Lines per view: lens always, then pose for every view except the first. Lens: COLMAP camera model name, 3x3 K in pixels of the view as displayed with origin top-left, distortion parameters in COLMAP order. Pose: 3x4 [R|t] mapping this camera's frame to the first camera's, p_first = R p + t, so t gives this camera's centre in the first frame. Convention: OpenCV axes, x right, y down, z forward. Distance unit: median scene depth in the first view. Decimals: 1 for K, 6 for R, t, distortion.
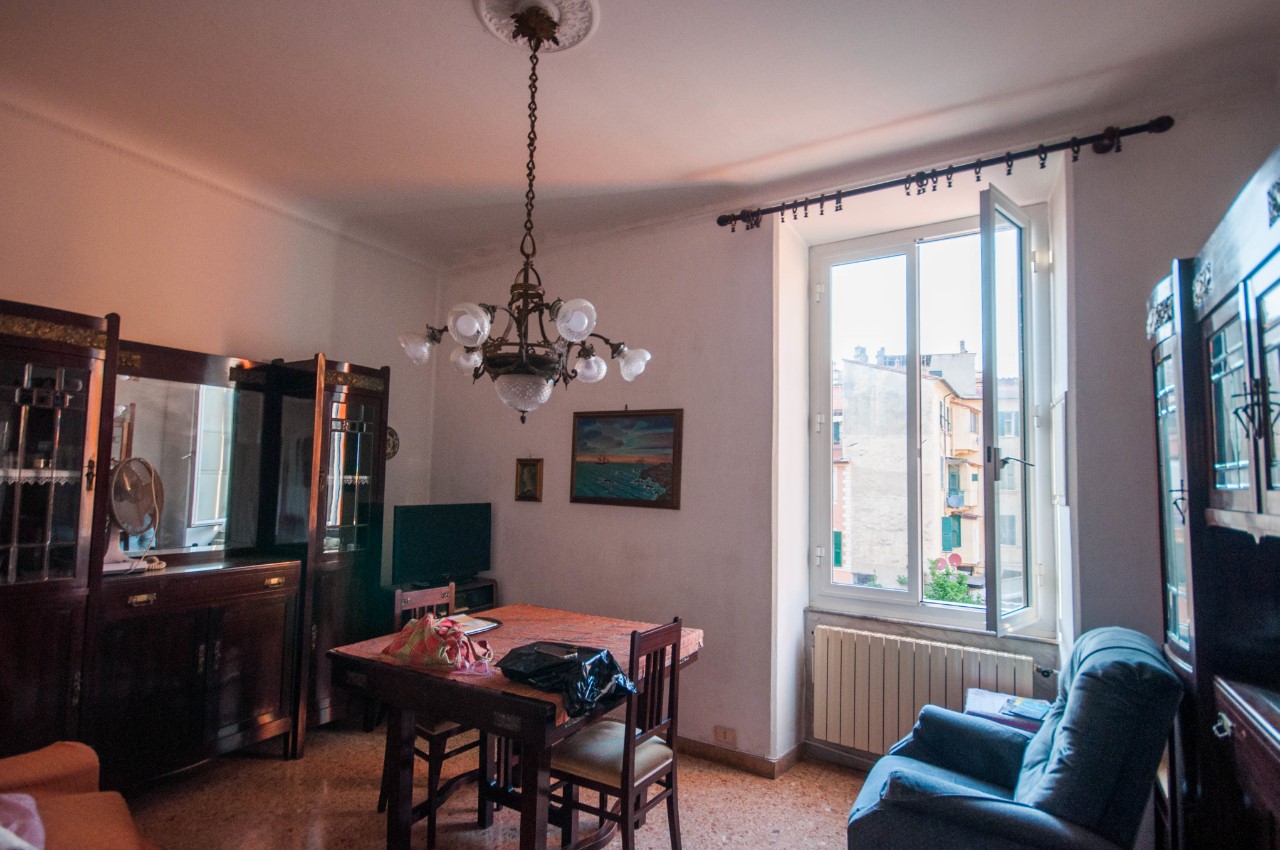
lens RADIAL K [[622.3, 0, 621.0], [0, 622.3, 442.3], [0, 0, 1]] dist [0.002848, -0.000961]
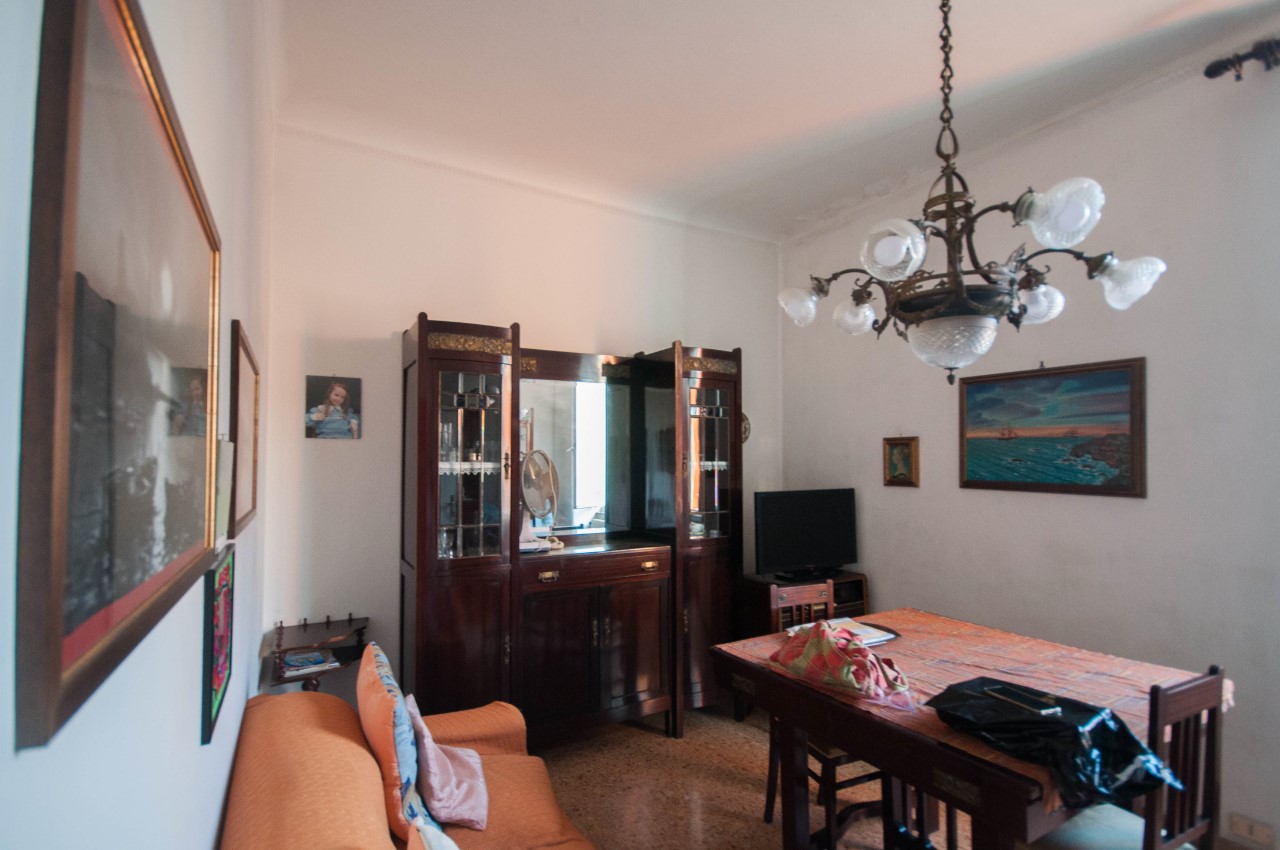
lens RADIAL K [[622.3, 0, 621.0], [0, 622.3, 442.3], [0, 0, 1]] dist [0.002848, -0.000961]
pose [[0.864388, -0.038515, -0.501348, -0.083609], [0.051228, 0.998620, 0.011607, 0.005959], [0.500209, -0.035716, 0.865168, 0.103295]]
